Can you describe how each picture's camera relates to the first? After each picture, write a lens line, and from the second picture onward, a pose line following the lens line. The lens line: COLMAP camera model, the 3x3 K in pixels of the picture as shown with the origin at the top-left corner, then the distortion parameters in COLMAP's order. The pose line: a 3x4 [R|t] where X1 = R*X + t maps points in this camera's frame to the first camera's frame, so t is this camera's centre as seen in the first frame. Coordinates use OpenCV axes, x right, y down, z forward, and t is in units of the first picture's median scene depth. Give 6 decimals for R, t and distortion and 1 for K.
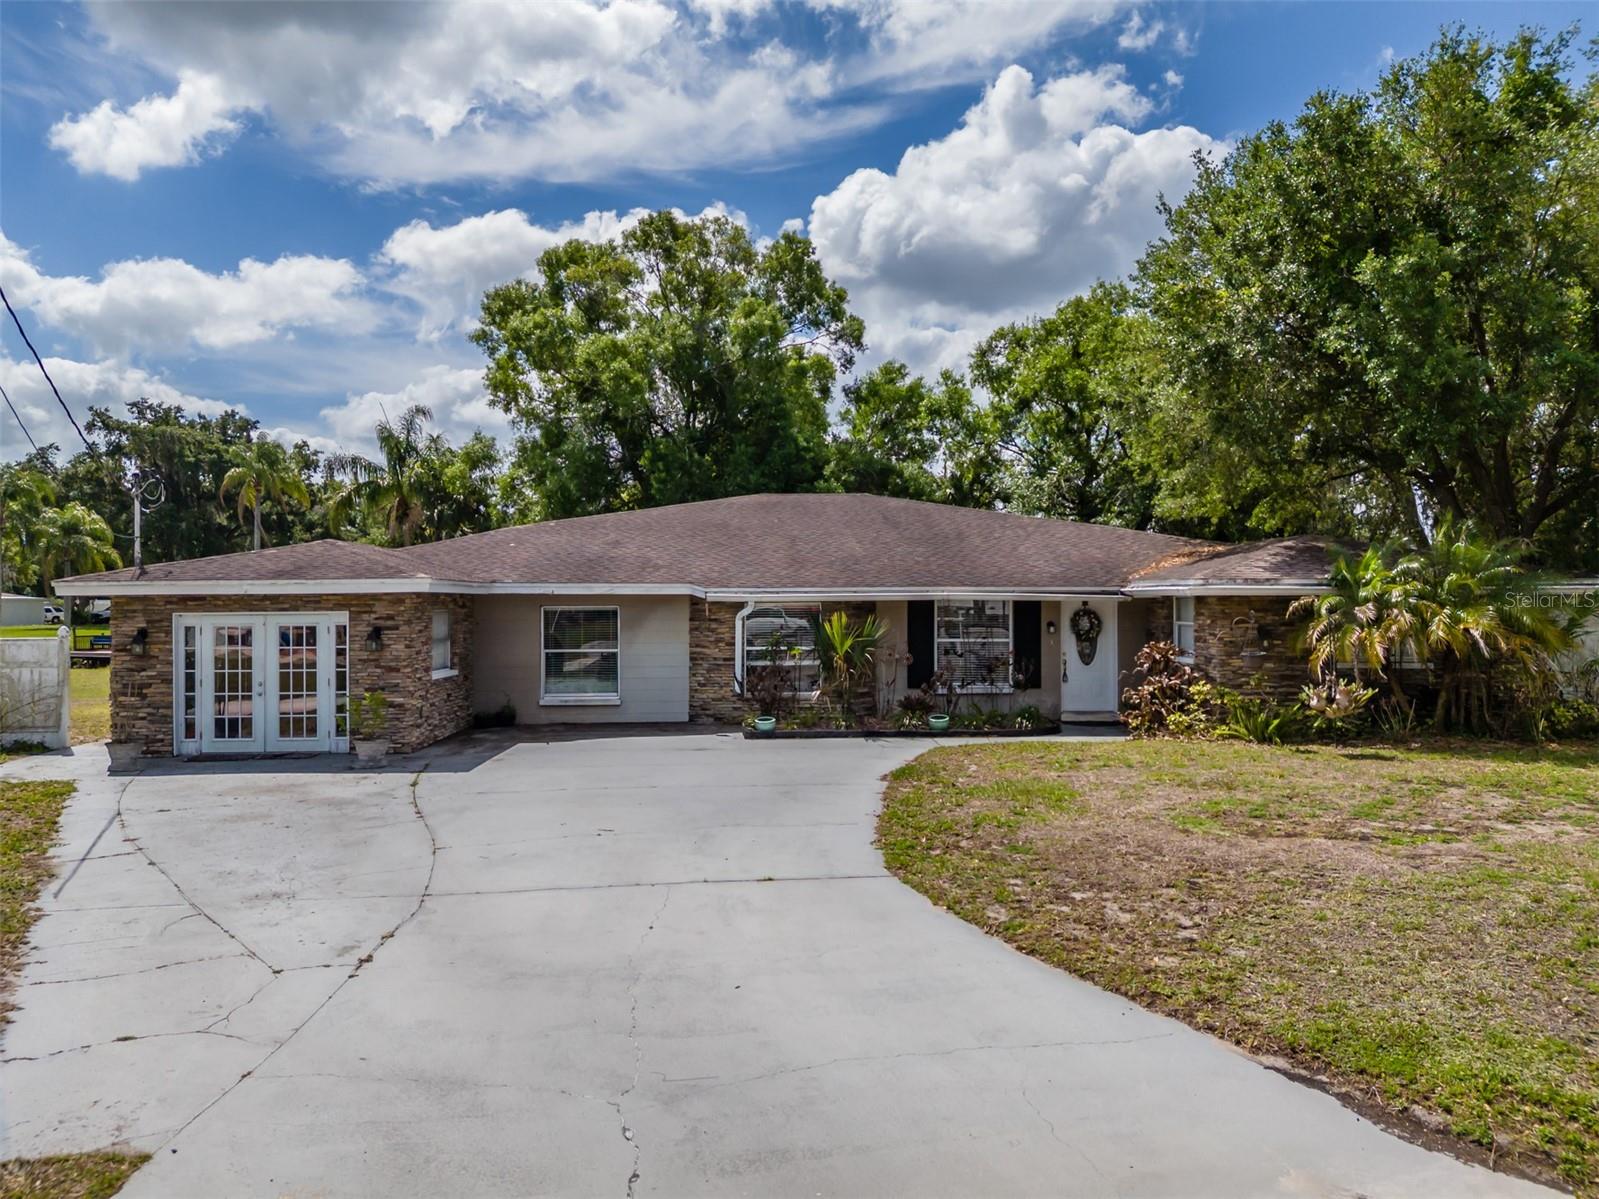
lens RADIAL K [[1164.6, 0, 803.2], [0, 1164.6, 593.8], [0, 0, 1]] dist [0.098590, -0.135039]
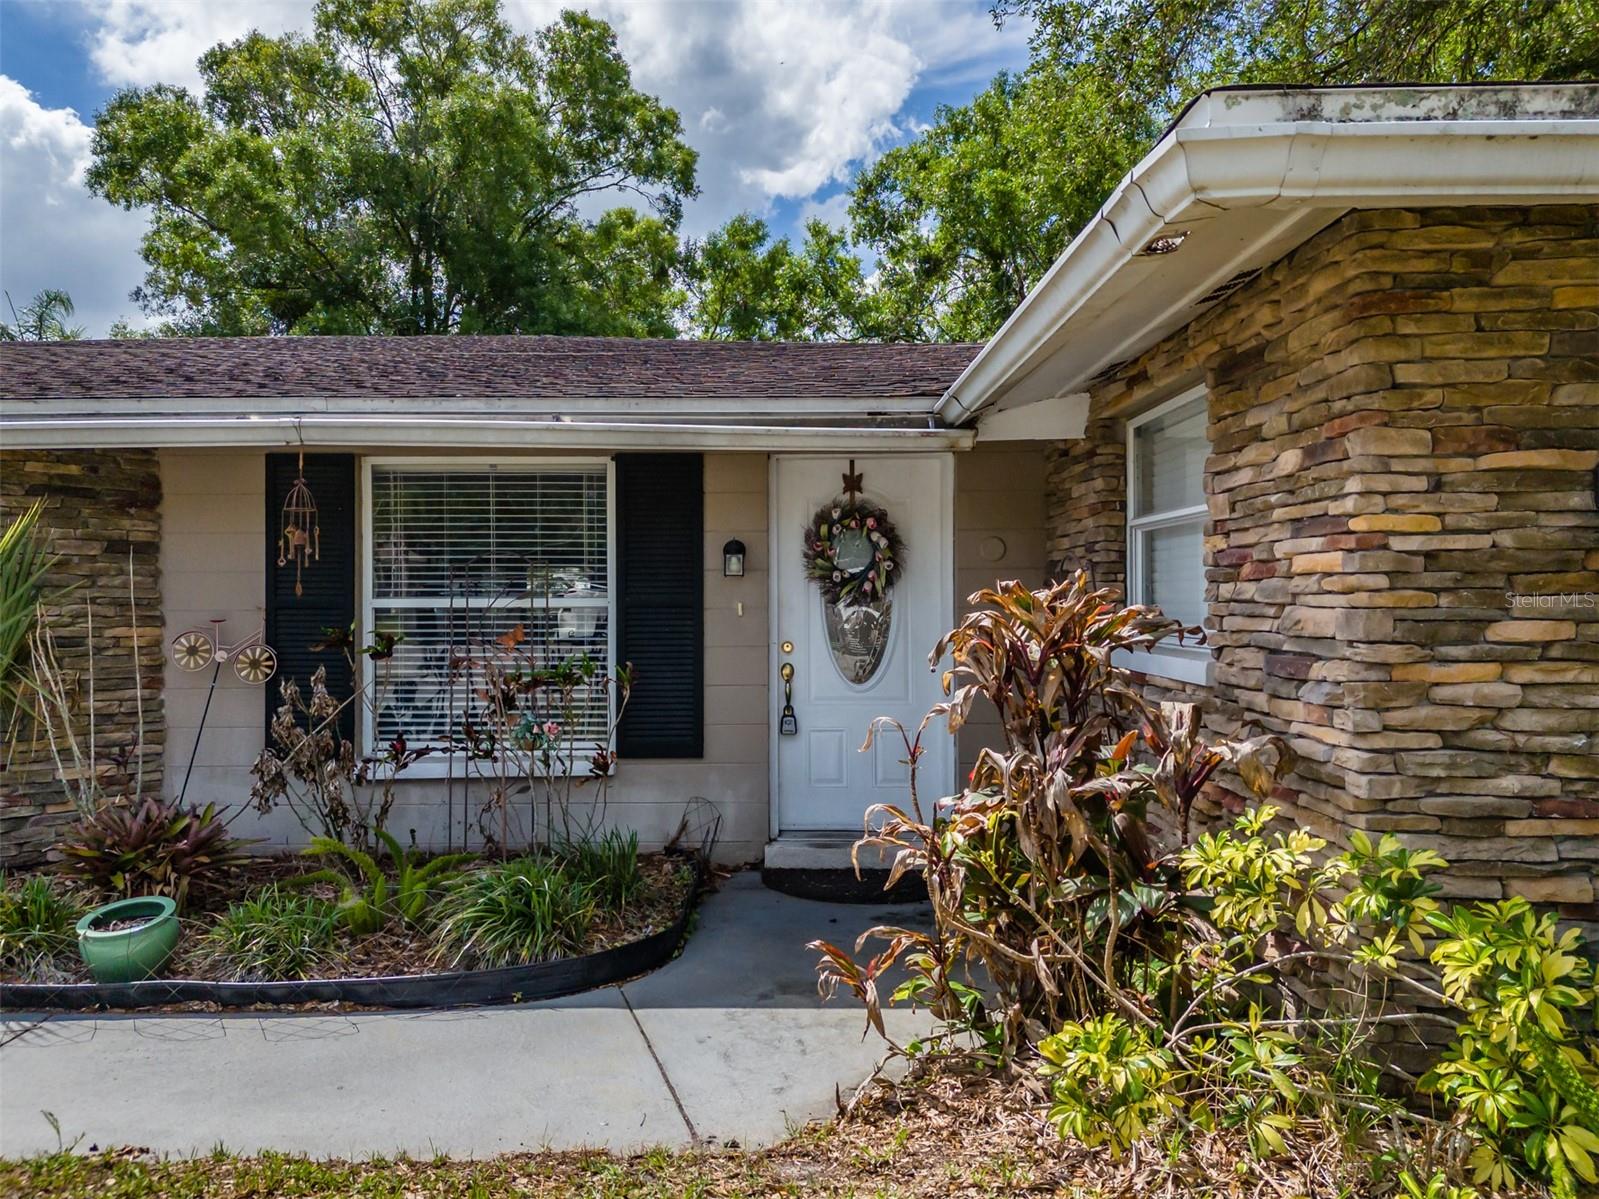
lens RADIAL K [[1164.6, 0, 803.2], [0, 1164.6, 593.8], [0, 0, 1]] dist [0.098590, -0.135039]
pose [[0.999996, 0.002846, 0.000534, 0.133823], [-0.002842, 0.999975, -0.006406, 0.023115], [-0.000552, 0.006405, 0.999979, 0.406823]]
